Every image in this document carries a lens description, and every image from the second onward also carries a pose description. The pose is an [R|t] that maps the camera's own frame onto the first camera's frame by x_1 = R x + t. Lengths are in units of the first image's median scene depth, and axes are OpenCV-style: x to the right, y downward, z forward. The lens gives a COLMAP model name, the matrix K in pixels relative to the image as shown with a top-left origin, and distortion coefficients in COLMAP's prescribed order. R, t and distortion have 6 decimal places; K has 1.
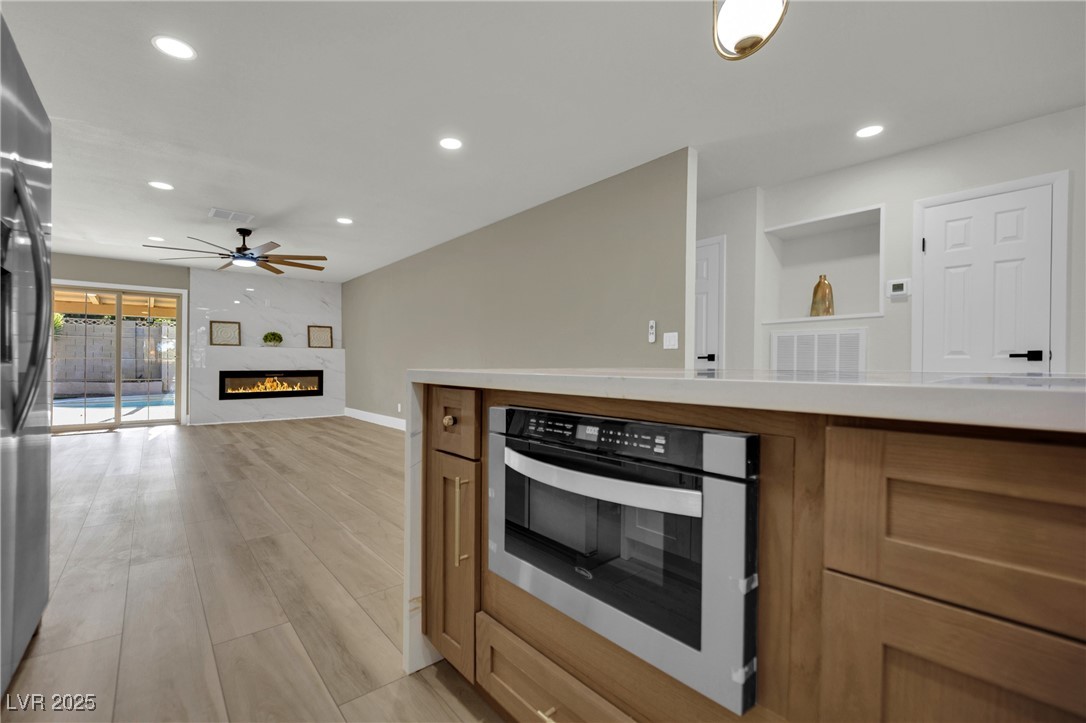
lens RADIAL K [[459.8, 0, 543.0], [0, 459.8, 361.5], [0, 0, 1]] dist [-0.000864, -0.000072]
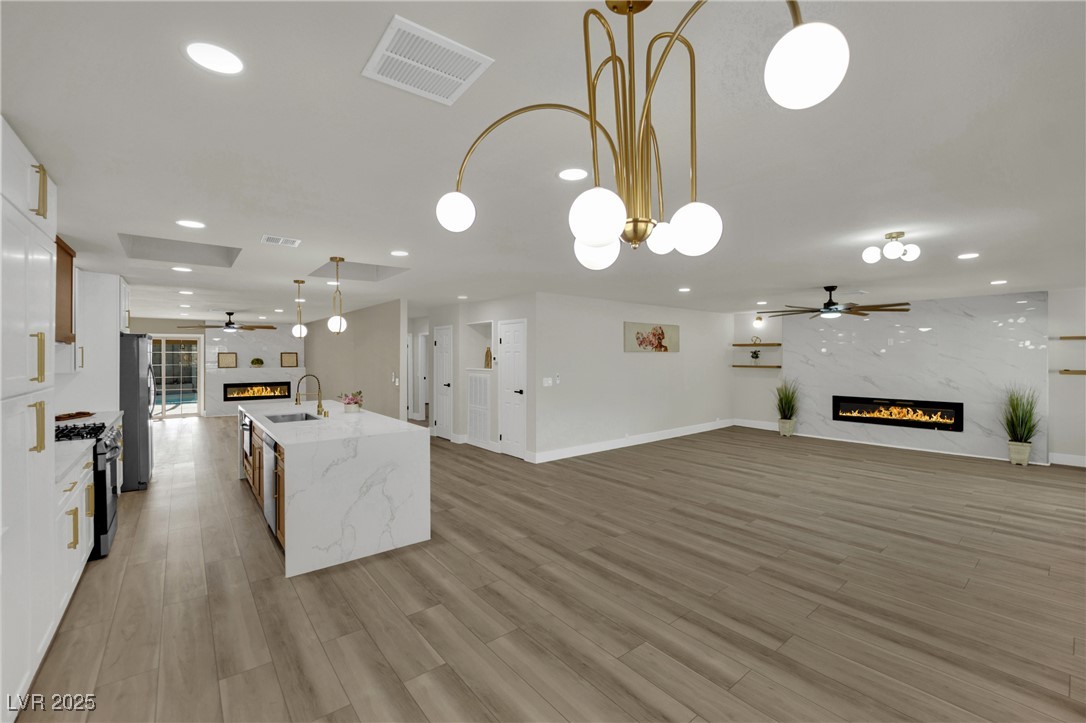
lens RADIAL K [[448.1, 0, 548.4], [0, 448.1, 353.8], [0, 0, 1]] dist [-0.019320, -0.000223]
pose [[0.999737, -0.002511, -0.022798, 0.460441], [0.002395, 0.999984, -0.005127, -0.071042], [0.022811, 0.005071, 0.999727, -0.518335]]
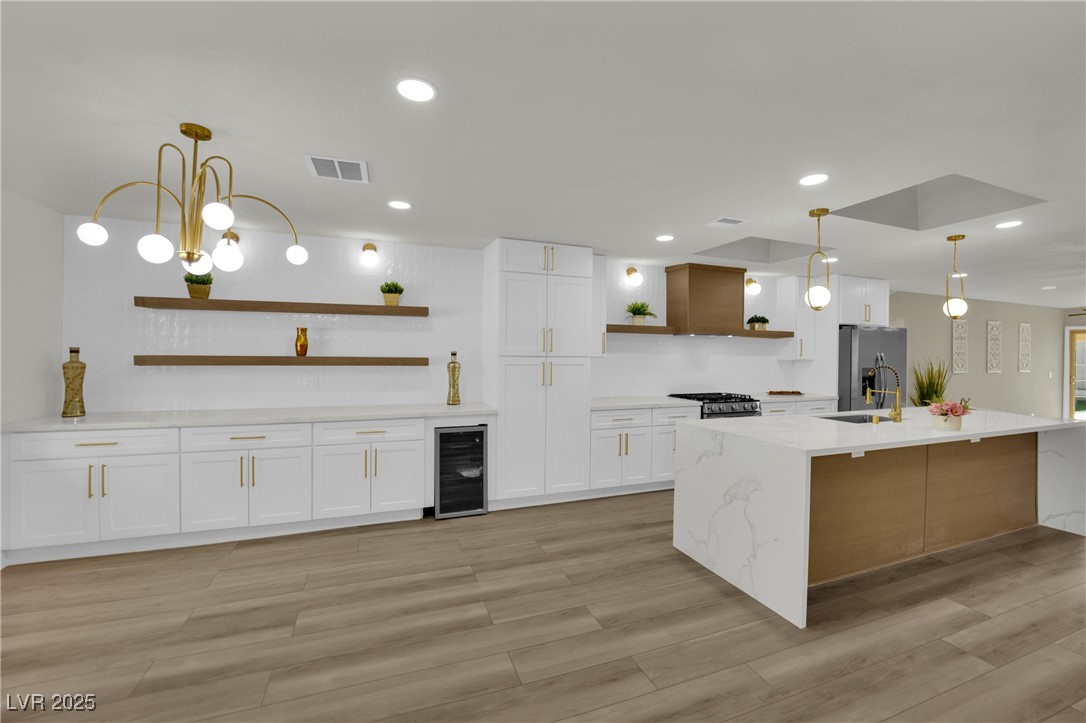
lens RADIAL K [[448.1, 0, 548.4], [0, 448.1, 353.8], [0, 0, 1]] dist [-0.019320, -0.000223]
pose [[-0.331904, -0.002962, -0.943308, 0.658369], [-0.013636, 0.999906, 0.001658, -0.055253], [0.943214, 0.013413, -0.331914, -0.099157]]
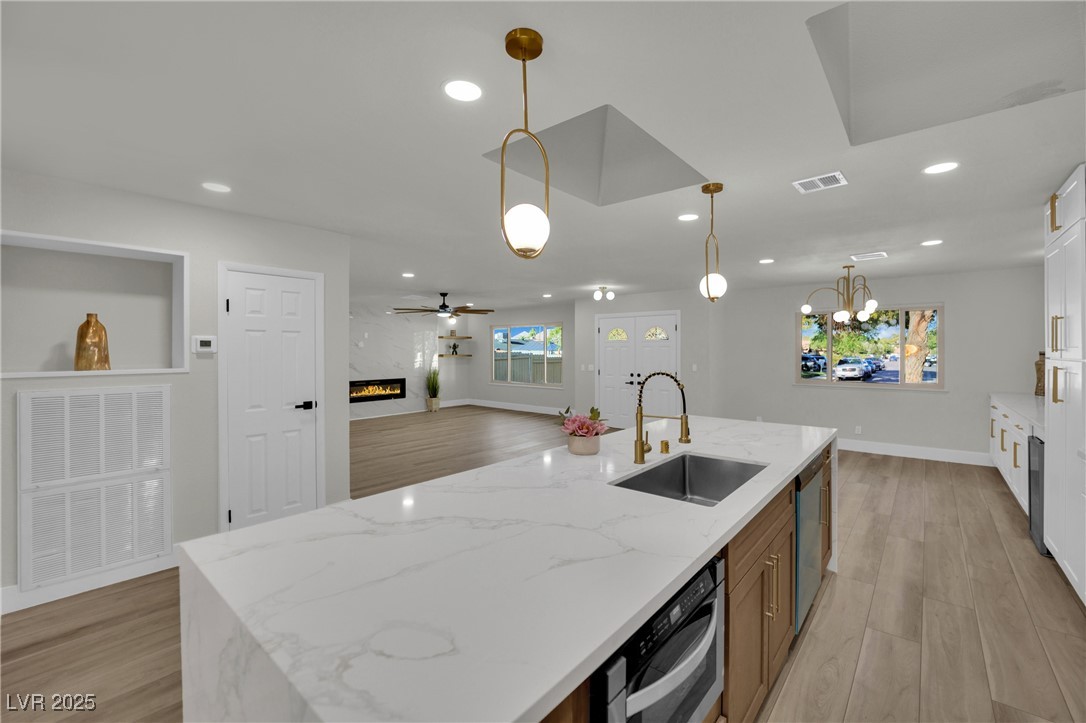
lens RADIAL K [[448.1, 0, 548.4], [0, 448.1, 353.8], [0, 0, 1]] dist [-0.019320, -0.000223]
pose [[-0.152183, -0.010064, 0.988301, -0.114644], [0.003339, 0.999937, 0.010696, -0.060790], [-0.988347, 0.004927, -0.152139, 0.171707]]
